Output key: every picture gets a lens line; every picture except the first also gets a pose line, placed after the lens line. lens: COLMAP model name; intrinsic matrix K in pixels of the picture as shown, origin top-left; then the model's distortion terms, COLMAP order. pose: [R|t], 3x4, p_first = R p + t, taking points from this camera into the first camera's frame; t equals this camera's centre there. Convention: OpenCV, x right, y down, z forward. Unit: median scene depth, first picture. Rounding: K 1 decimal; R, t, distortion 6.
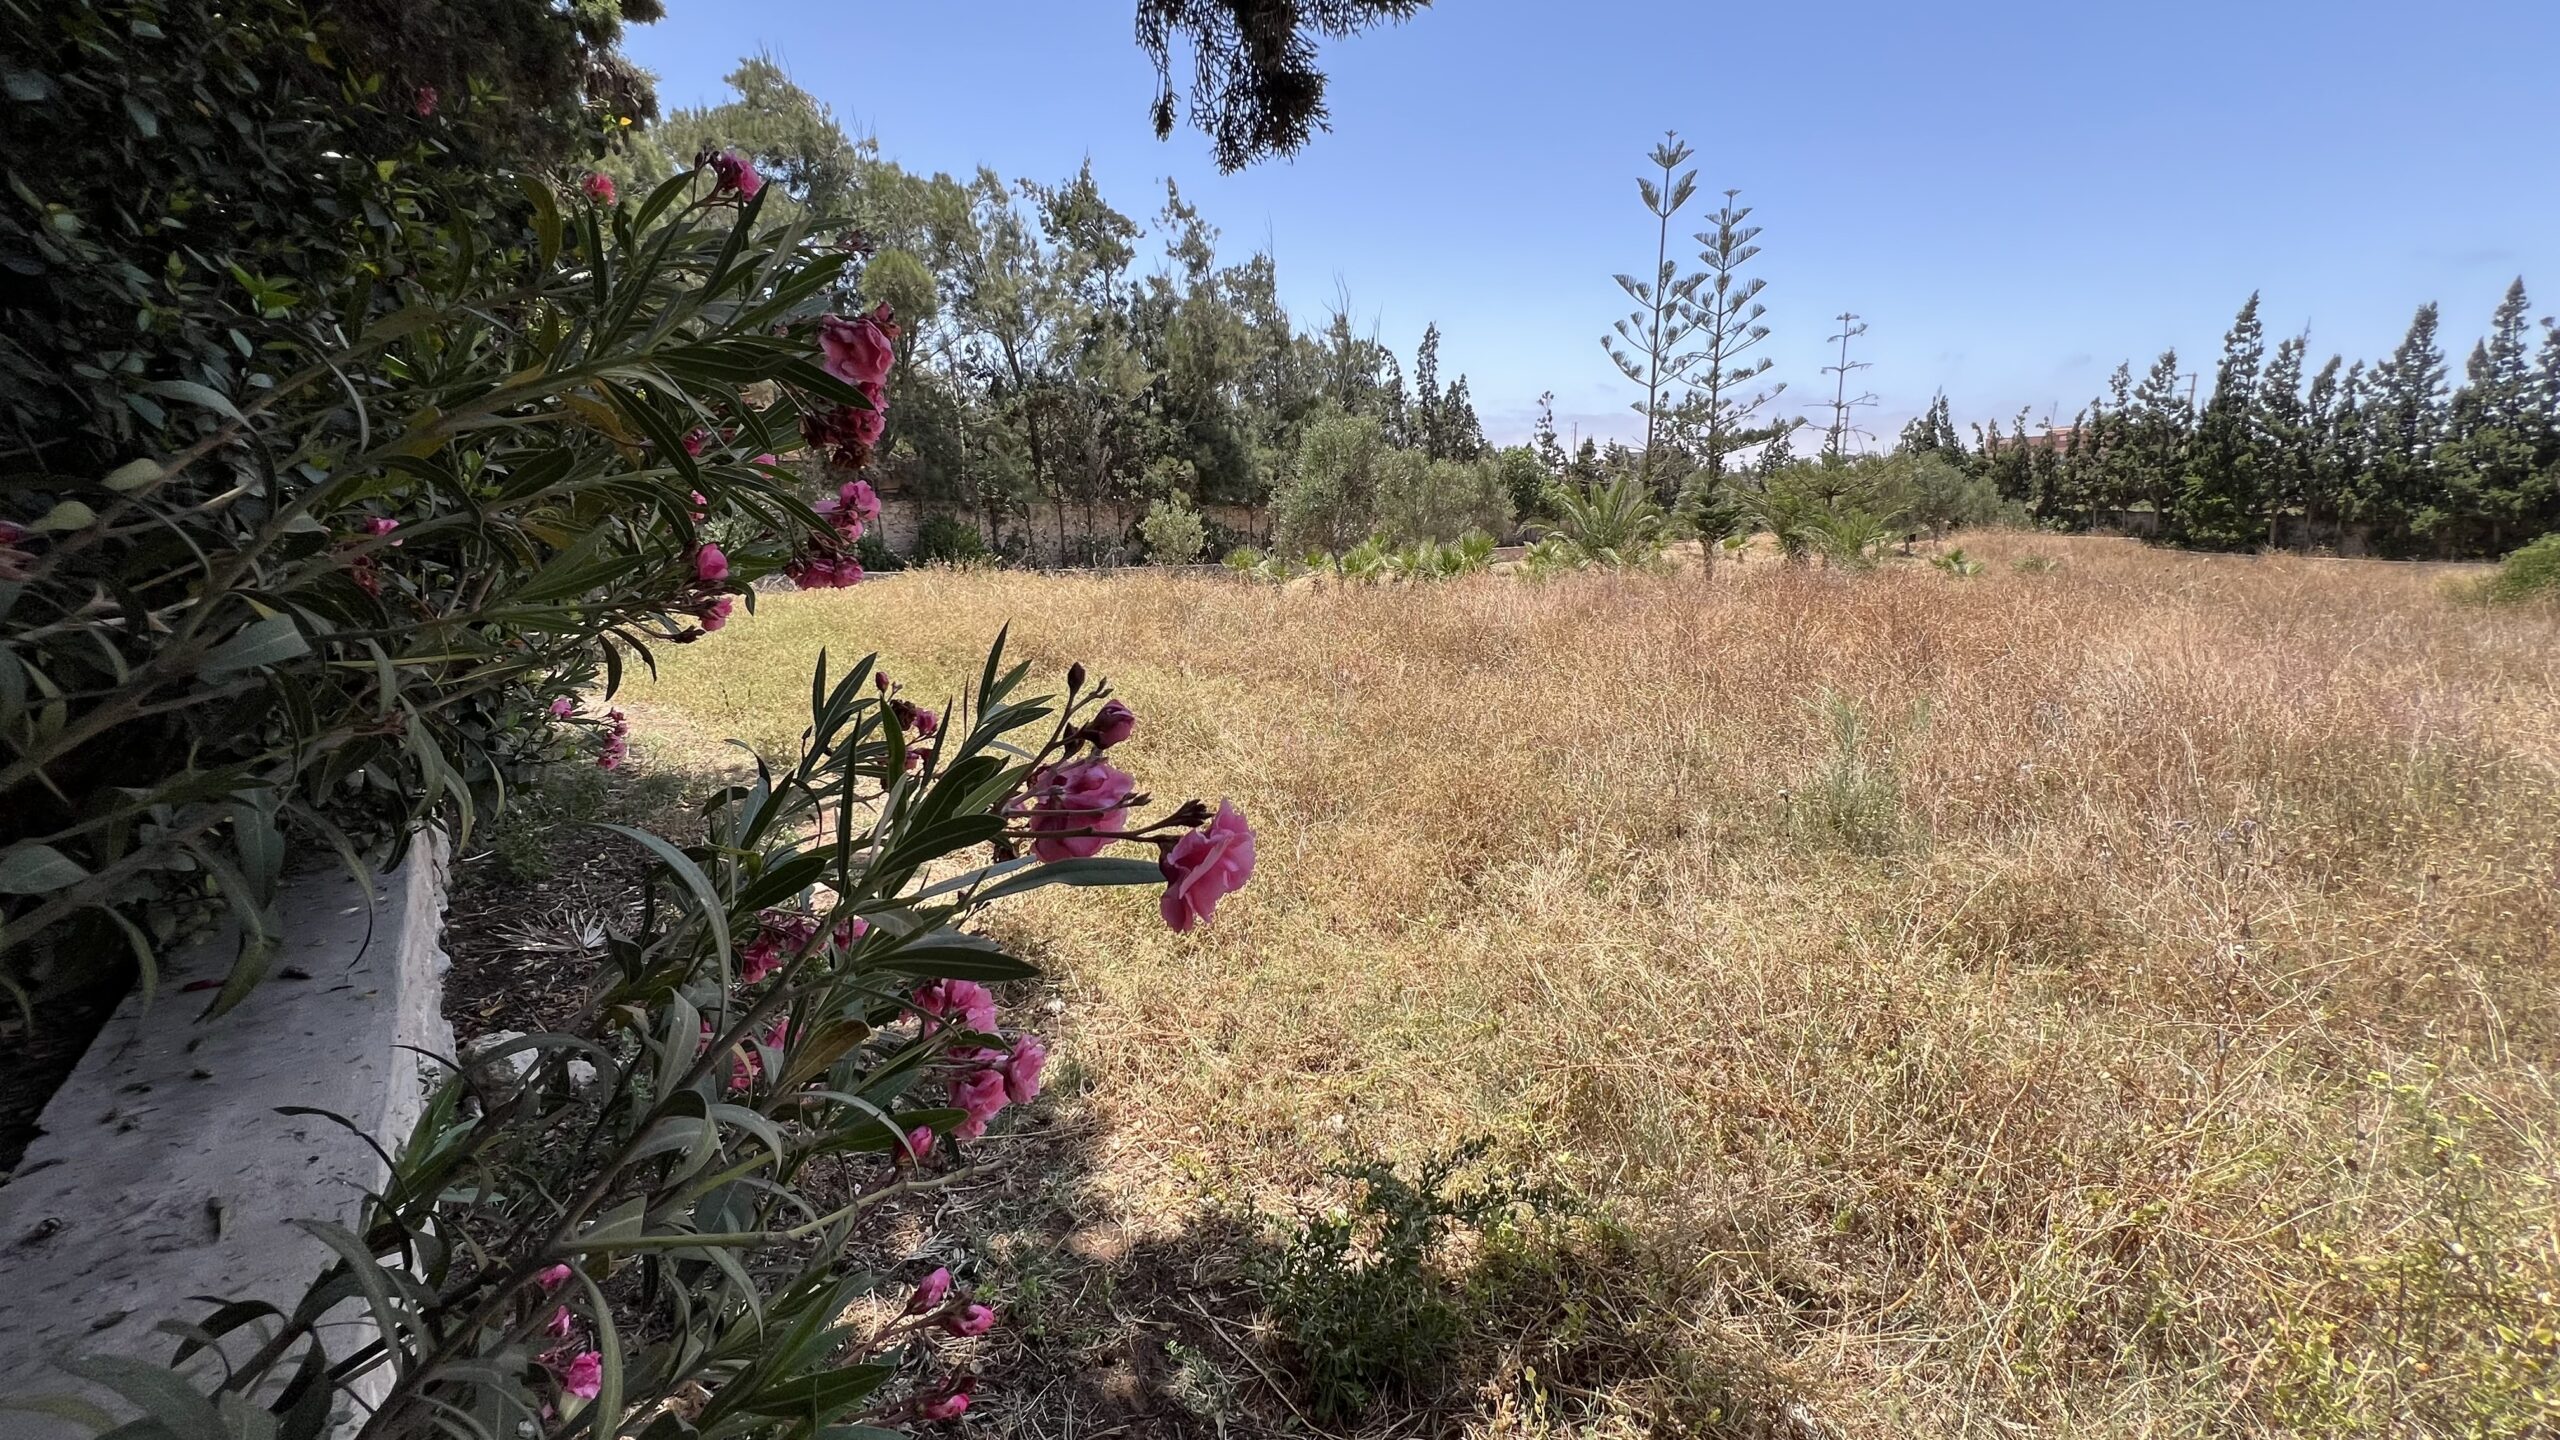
lens RADIAL K [[1027.8, 0, 1271.4], [0, 1027.8, 716.1], [0, 0, 1]] dist [-0.002849, 0.000912]
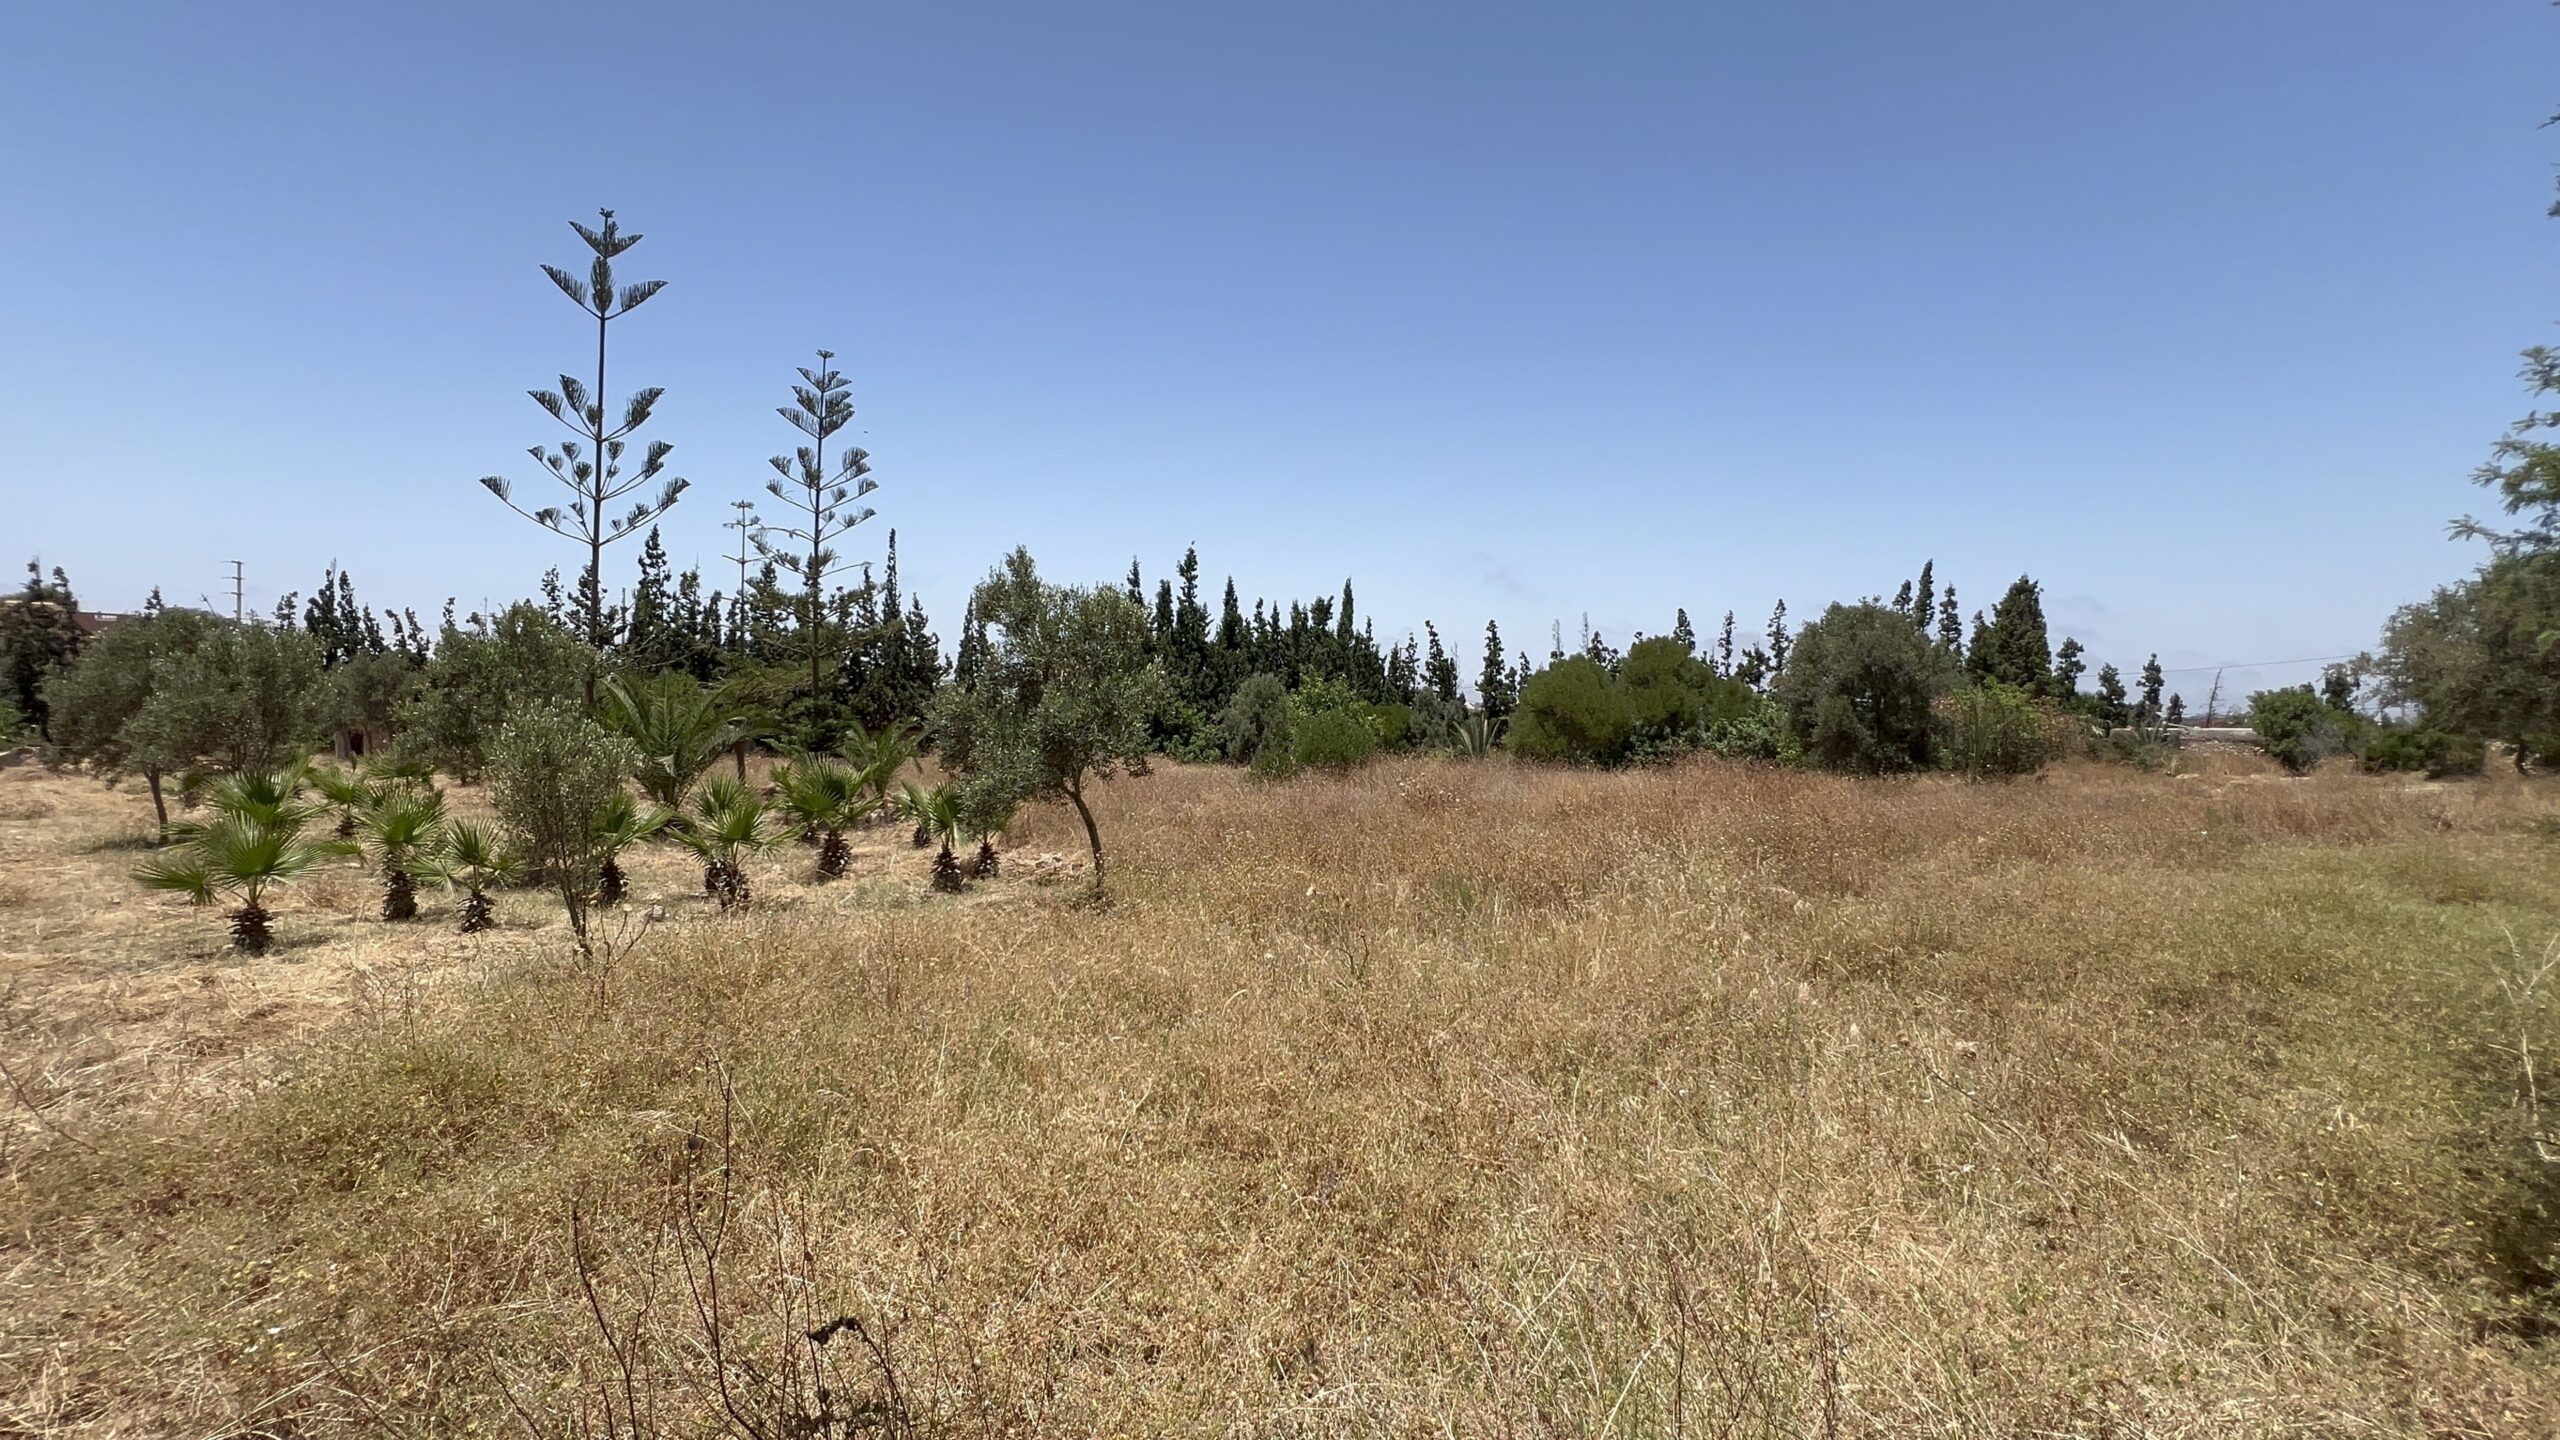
lens RADIAL K [[1129.0, 0, 1268.9], [0, 1129.0, 723.7], [0, 0, 1]] dist [-0.004087, 0.000875]
pose [[-0.022907, 0.000297, 0.999738, -0.308070], [0.182625, 0.983175, 0.003892, -0.092509], [-0.982916, 0.182666, -0.022576, 0.451994]]
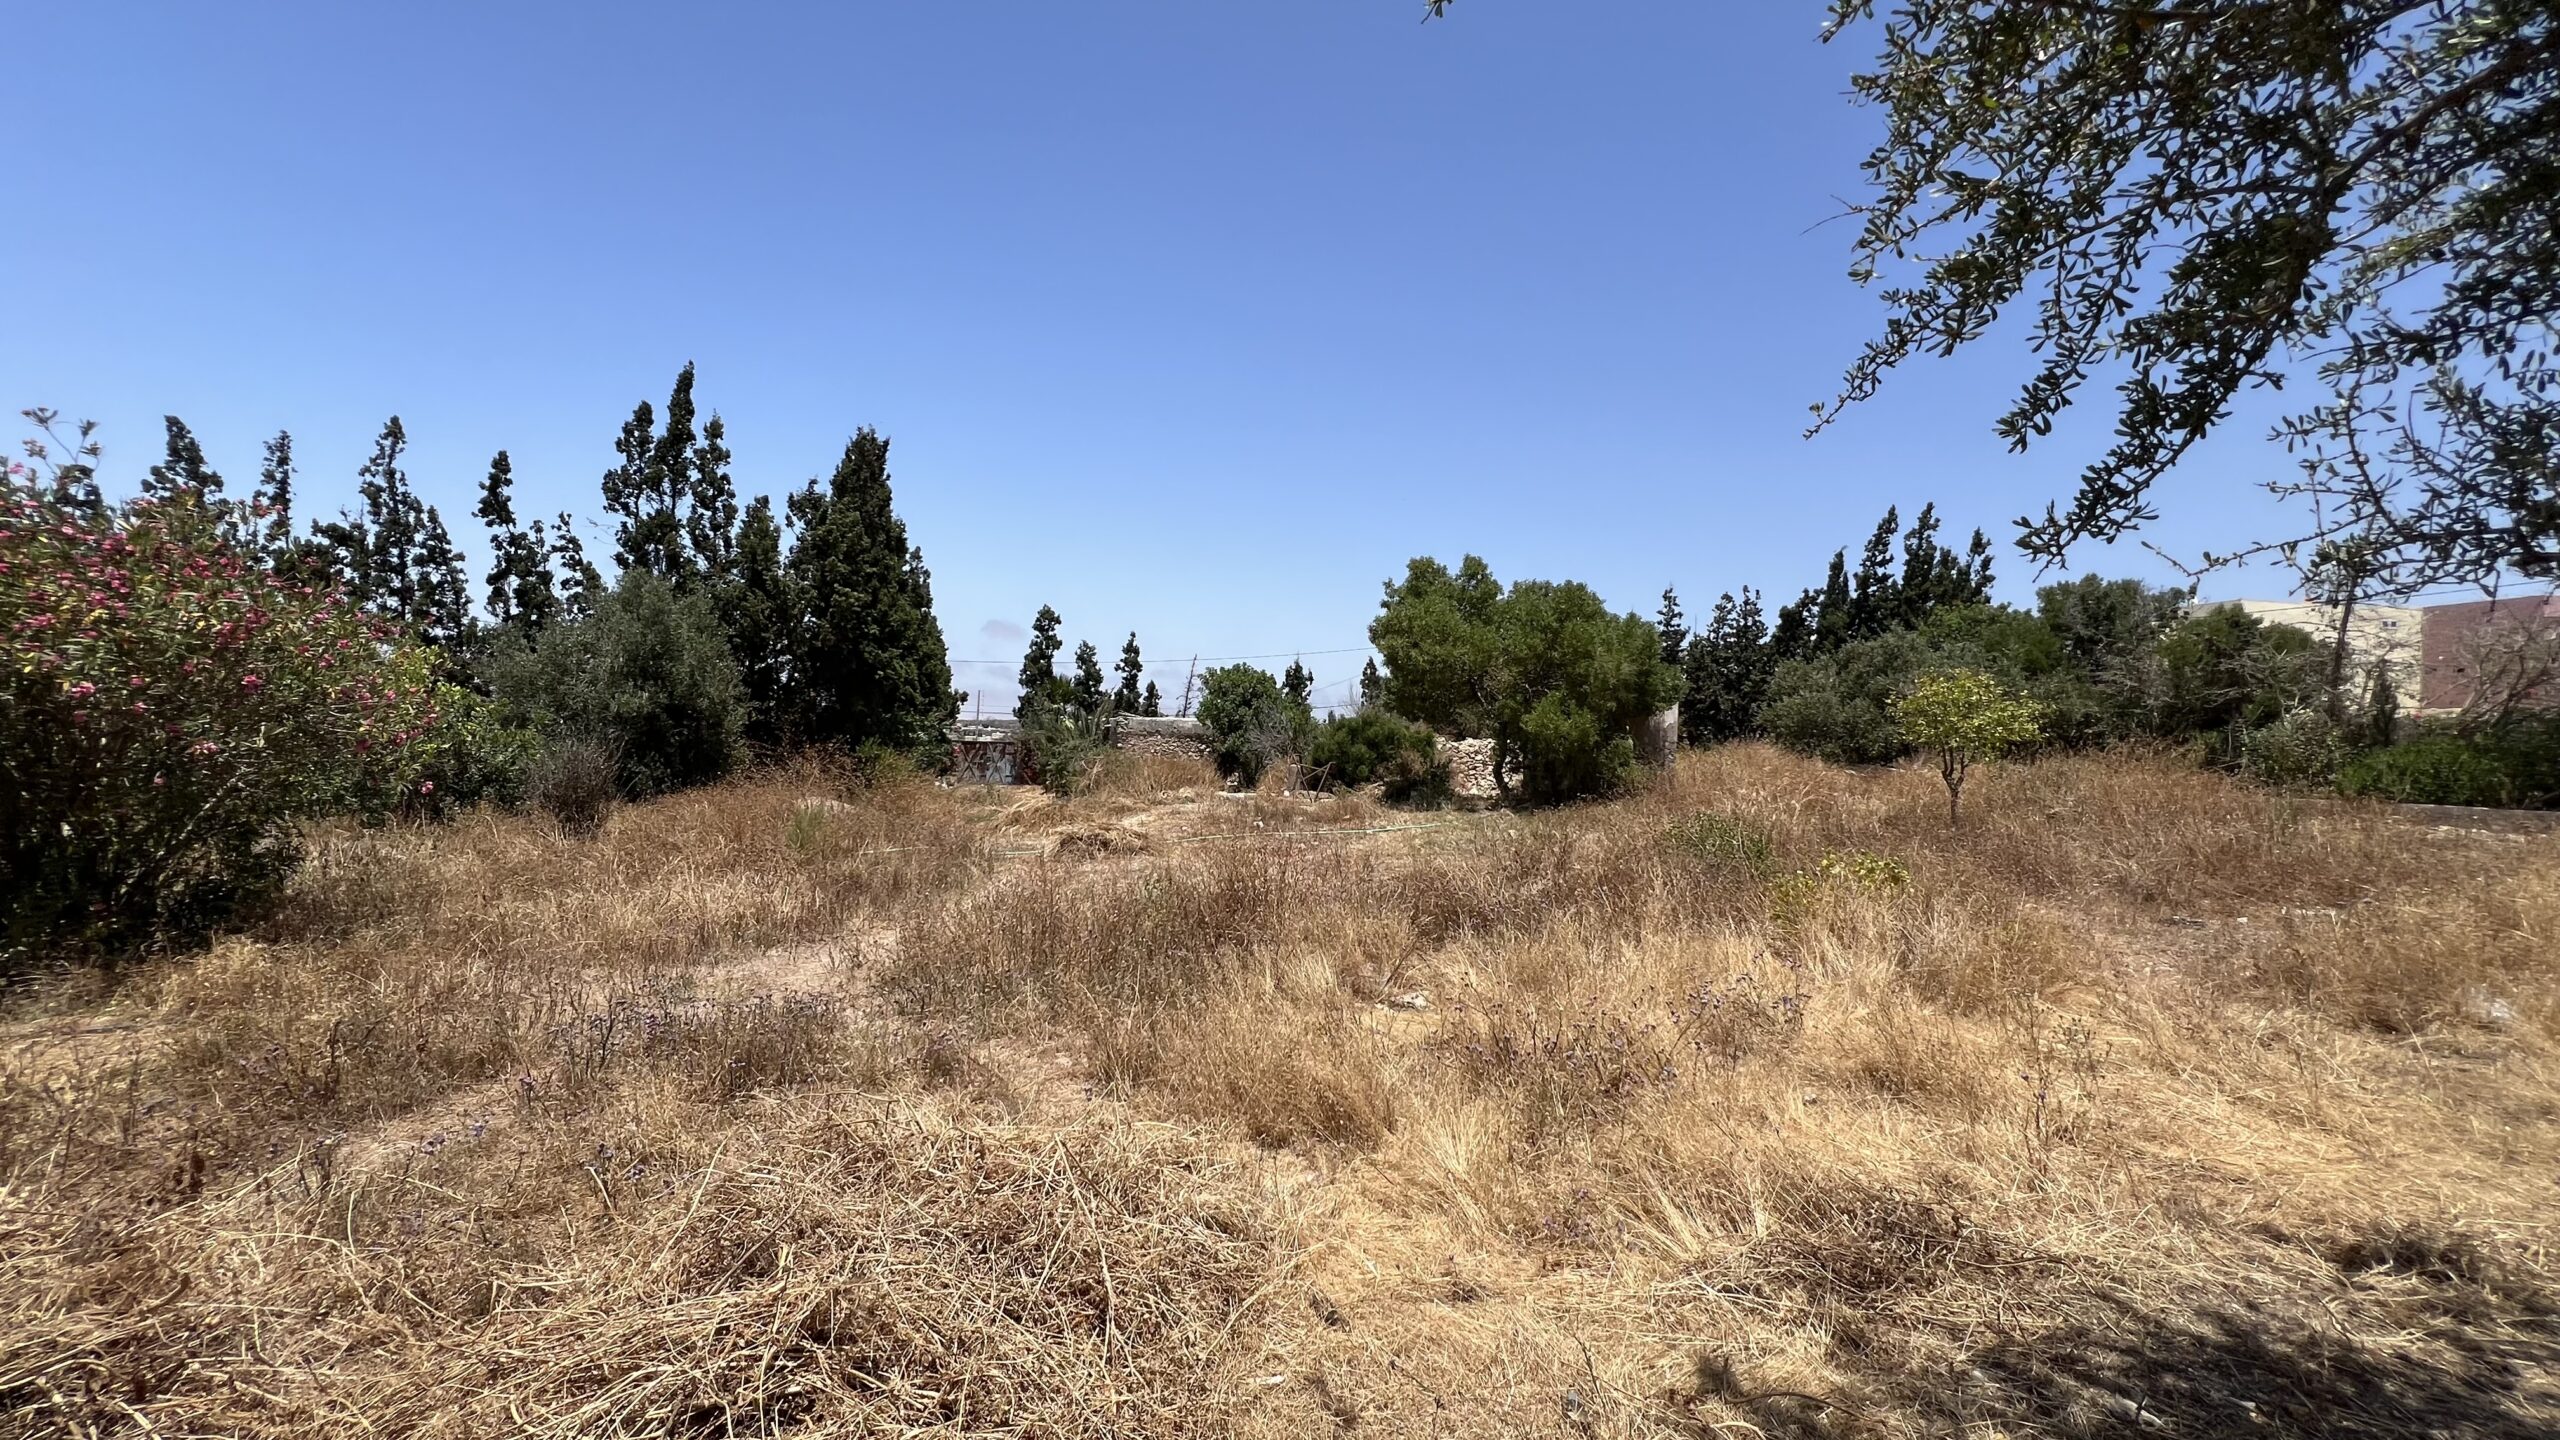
lens RADIAL K [[1027.8, 0, 1272.1], [0, 1027.8, 716.8], [0, 0, 1]] dist [-0.002849, 0.000912]
pose [[-0.680606, -0.002160, 0.732647, 0.422026], [0.116235, 0.987012, 0.110890, 0.061673], [-0.723371, 0.160632, -0.671515, -0.284970]]
